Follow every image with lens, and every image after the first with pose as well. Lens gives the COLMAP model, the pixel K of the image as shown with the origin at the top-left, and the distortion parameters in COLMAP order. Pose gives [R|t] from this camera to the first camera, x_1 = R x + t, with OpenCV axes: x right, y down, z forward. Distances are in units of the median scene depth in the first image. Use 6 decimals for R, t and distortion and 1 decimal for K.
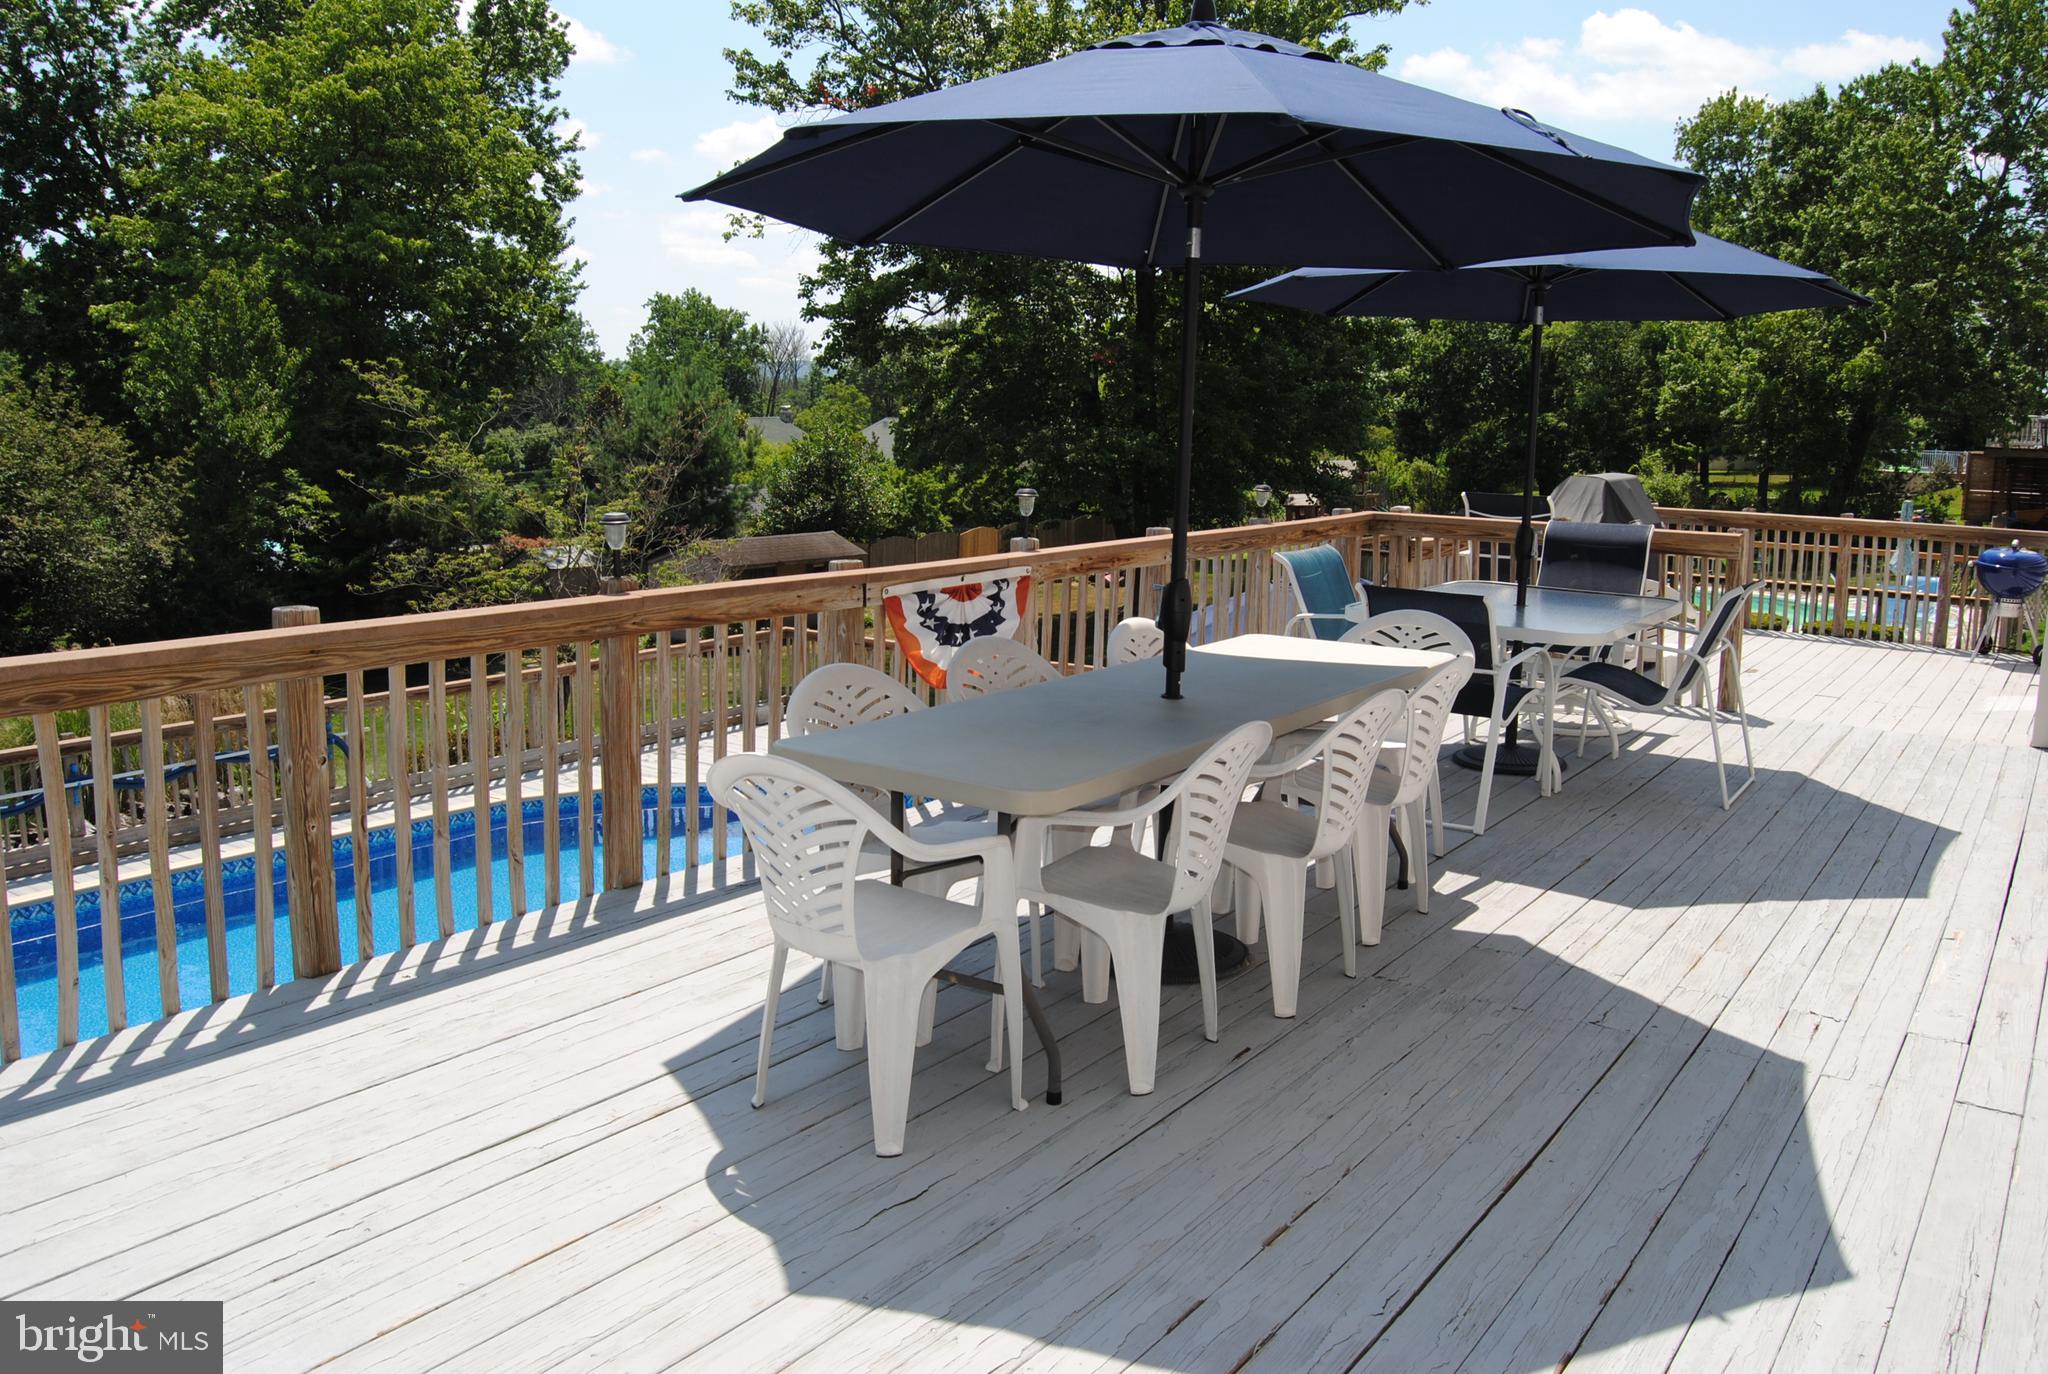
lens RADIAL K [[1688.5, 0, 1042.8], [0, 1688.5, 692.4], [0, 0, 1]] dist [-0.095702, 0.022205]
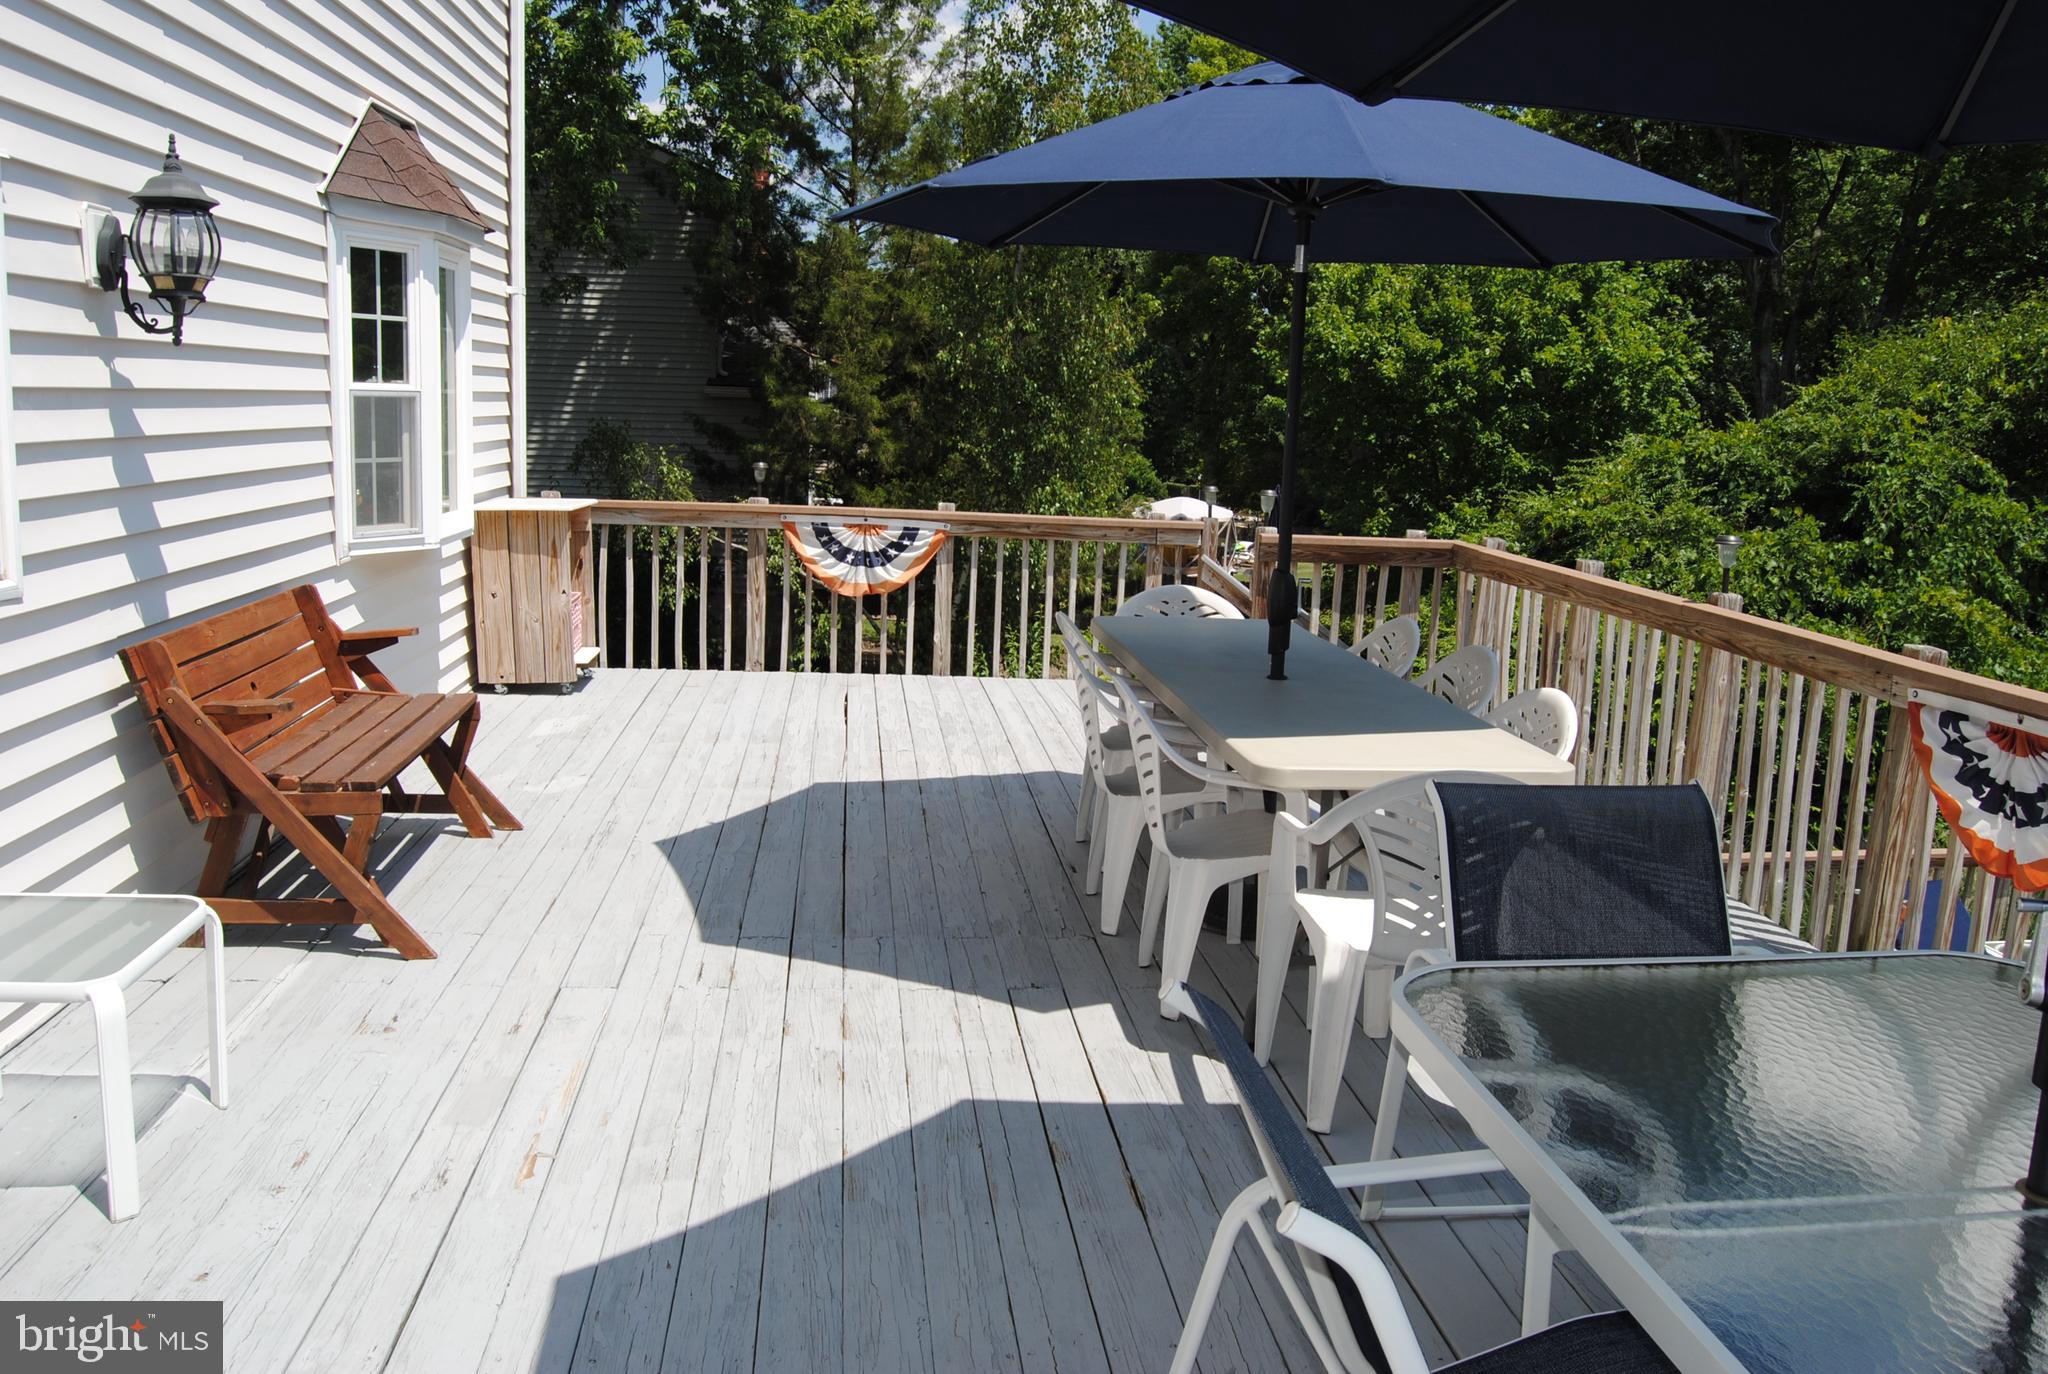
lens RADIAL K [[1688.5, 0, 1042.8], [0, 1688.5, 692.4], [0, 0, 1]] dist [-0.095702, 0.022205]
pose [[-0.769682, 0.064089, -0.635203, 0.827524], [-0.152561, 0.947660, 0.280475, -0.254396], [0.619931, 0.312784, -0.719619, 1.579872]]
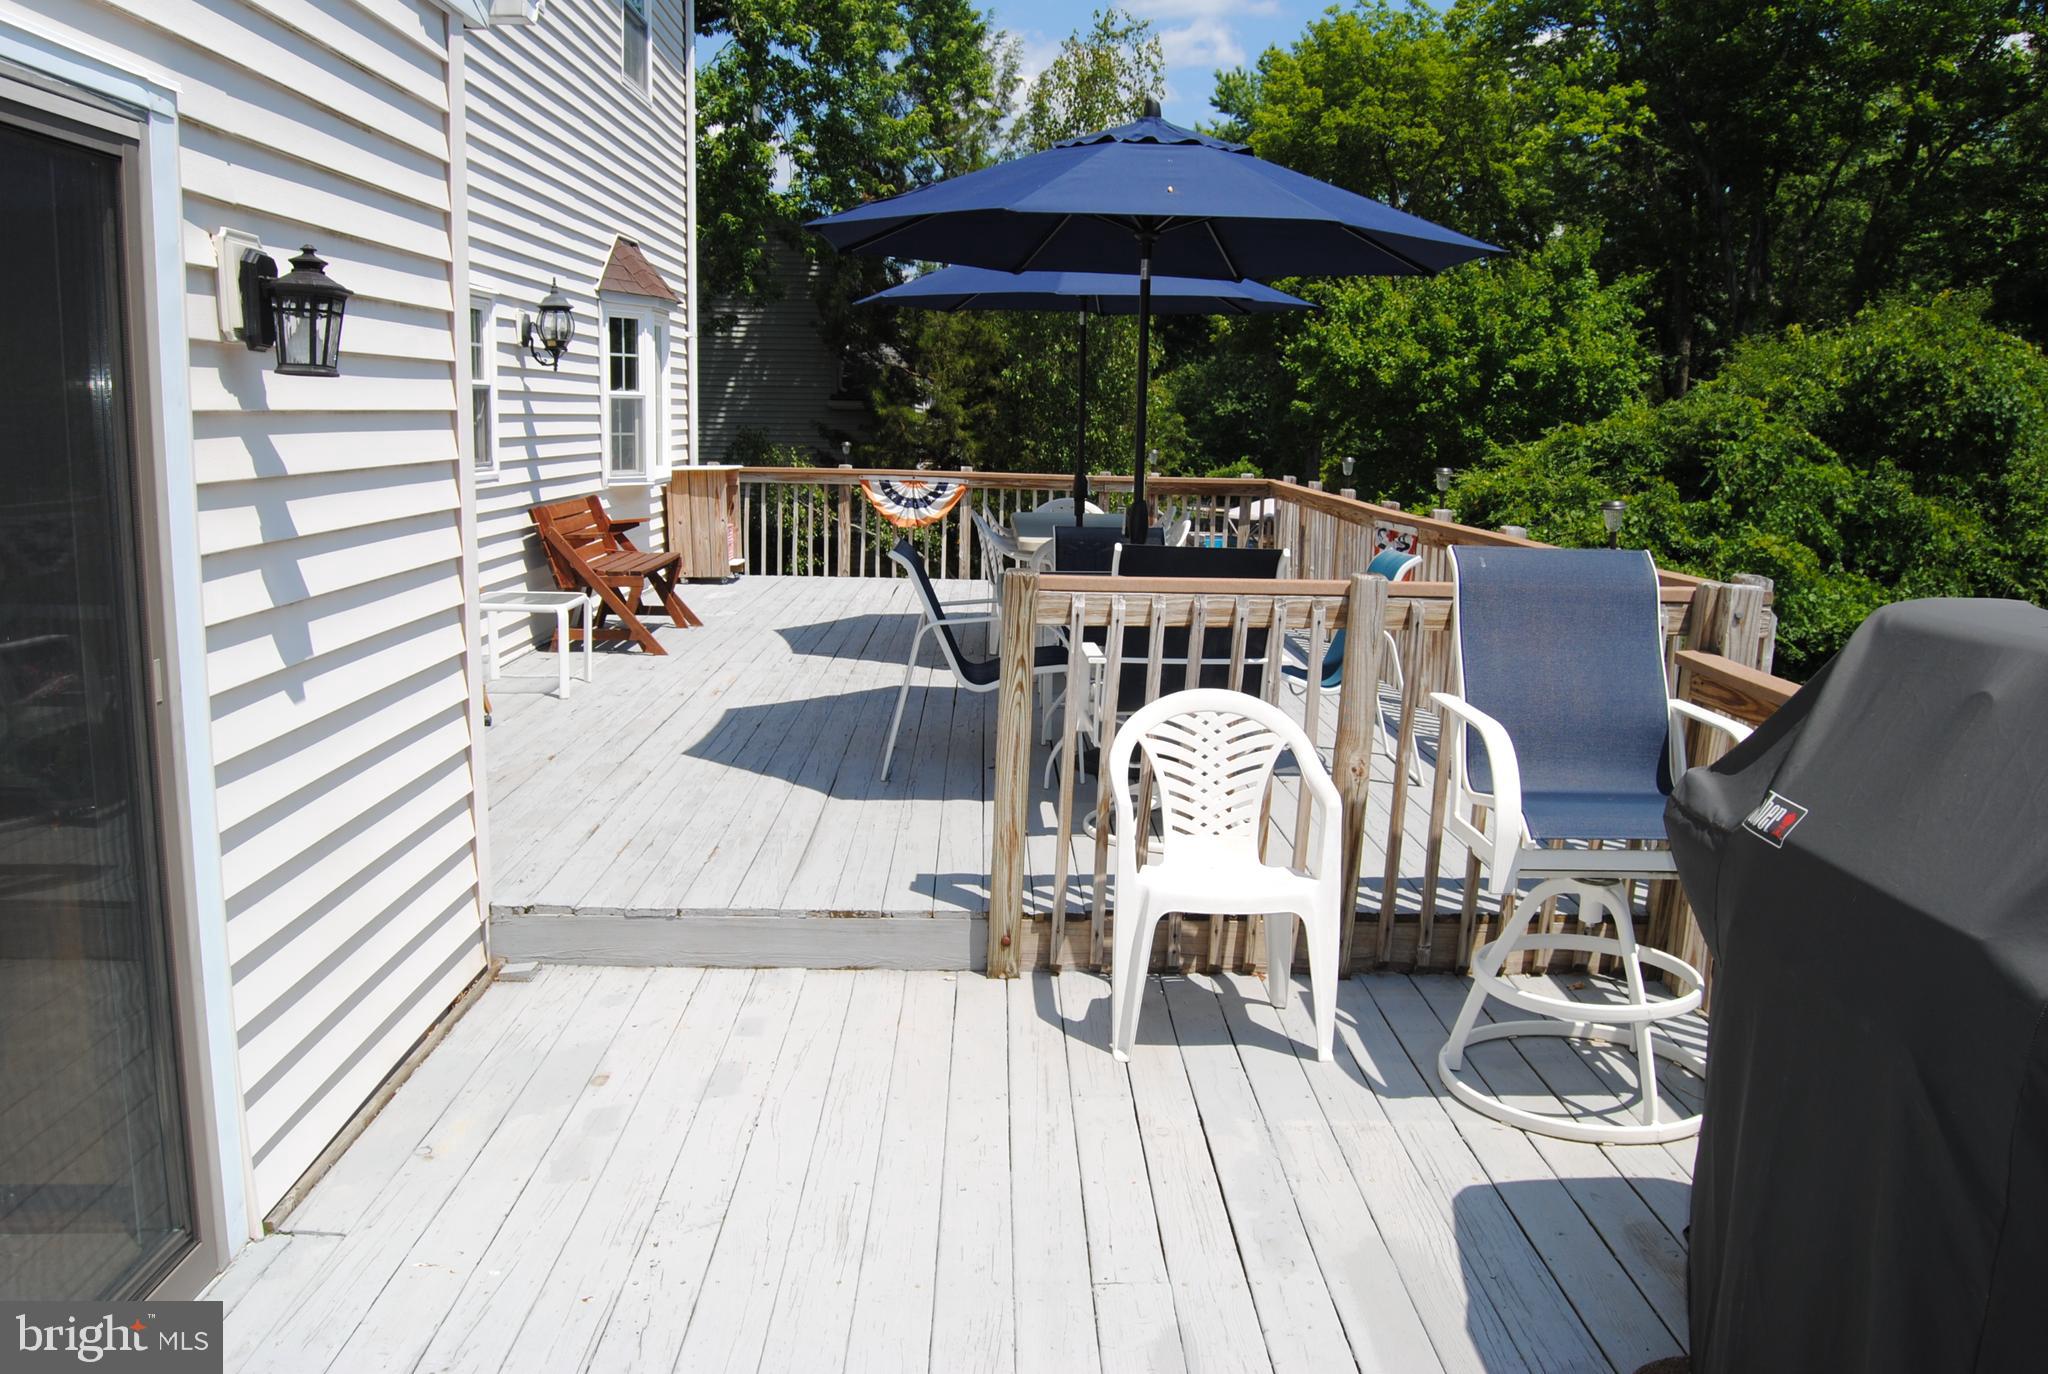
lens RADIAL K [[1688.5, 0, 1042.8], [0, 1688.5, 692.4], [0, 0, 1]] dist [-0.095702, 0.022205]
pose [[-0.819631, 0.061460, -0.569586, 1.272356], [-0.124936, 0.951123, 0.282412, -0.377219], [0.559103, 0.302636, -0.771891, 2.529336]]
